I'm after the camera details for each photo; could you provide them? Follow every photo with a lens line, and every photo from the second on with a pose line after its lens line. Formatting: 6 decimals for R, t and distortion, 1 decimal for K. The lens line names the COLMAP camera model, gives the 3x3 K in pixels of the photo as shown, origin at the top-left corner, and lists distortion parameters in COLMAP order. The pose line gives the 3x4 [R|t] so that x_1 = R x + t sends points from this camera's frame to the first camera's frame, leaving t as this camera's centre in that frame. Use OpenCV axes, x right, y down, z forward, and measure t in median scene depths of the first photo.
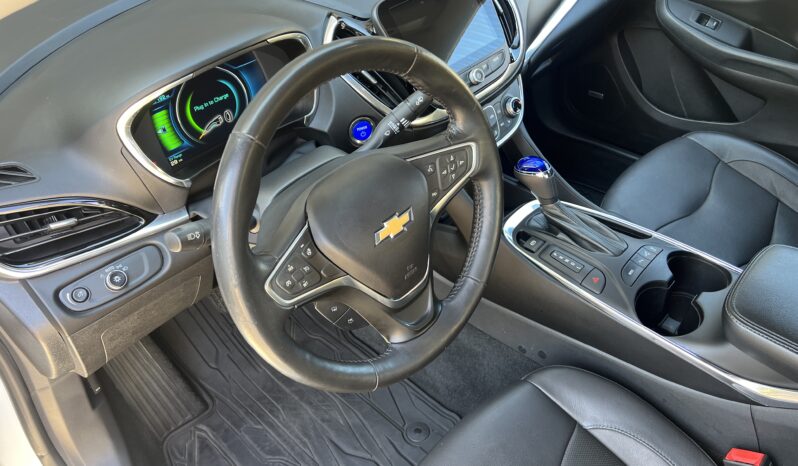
lens RADIAL K [[629.9, 0, 399.0], [0, 629.9, 233.0], [0, 0, 1]] dist [0.086931, -0.126878]
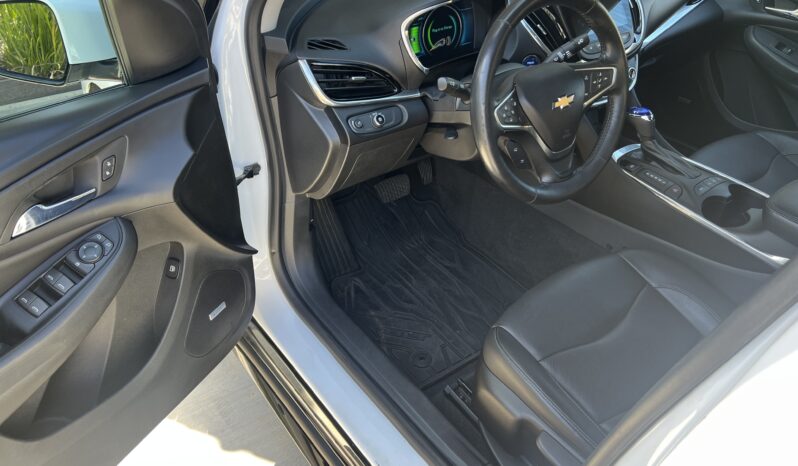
lens RADIAL K [[635.9, 0, 384.6], [0, 635.9, 232.4], [0, 0, 1]] dist [0.070449, -0.076656]
pose [[0.981897, 0.165829, -0.091539, -0.192711], [-0.171328, 0.983630, -0.055843, 0.372242], [0.080780, 0.070515, 0.994234, -0.506017]]
